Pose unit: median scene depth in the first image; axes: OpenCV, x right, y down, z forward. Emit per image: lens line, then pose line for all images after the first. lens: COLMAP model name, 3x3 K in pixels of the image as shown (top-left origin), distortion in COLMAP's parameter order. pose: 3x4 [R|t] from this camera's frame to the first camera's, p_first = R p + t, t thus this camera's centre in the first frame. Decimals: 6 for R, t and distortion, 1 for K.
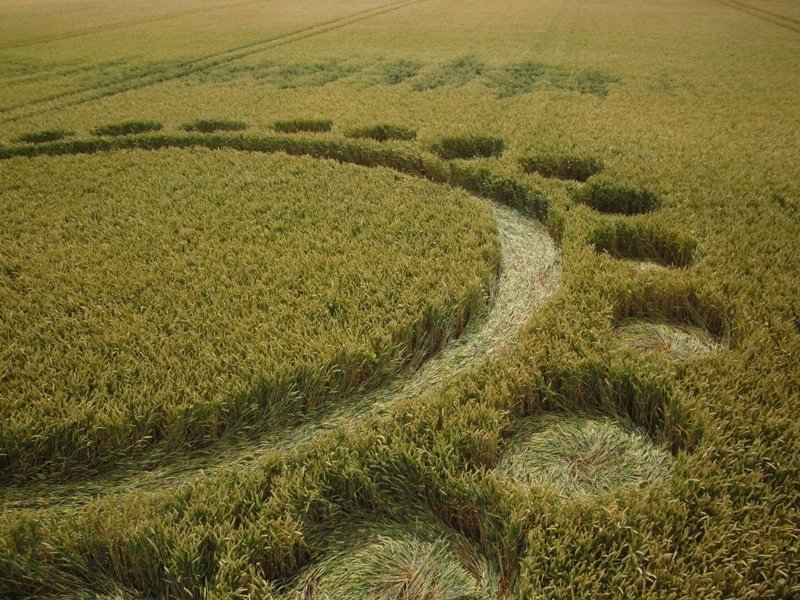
lens RADIAL K [[670.2, 0, 400.0], [0, 670.2, 300.0], [0, 0, 1]] dist [-0.170078, 0.145162]
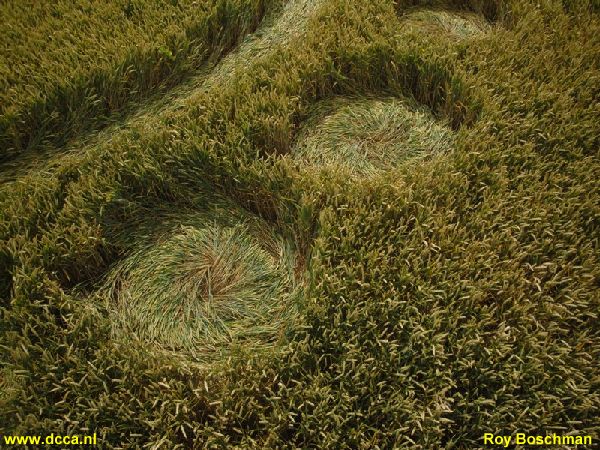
lens RADIAL K [[502.6, 0, 300.0], [0, 502.6, 225.0], [0, 0, 1]] dist [-0.170078, 0.145162]
pose [[0.989856, -0.099640, 0.101274, 0.073483], [0.051941, 0.917291, 0.394815, 0.050590], [-0.132237, -0.385550, 0.913162, 0.241479]]
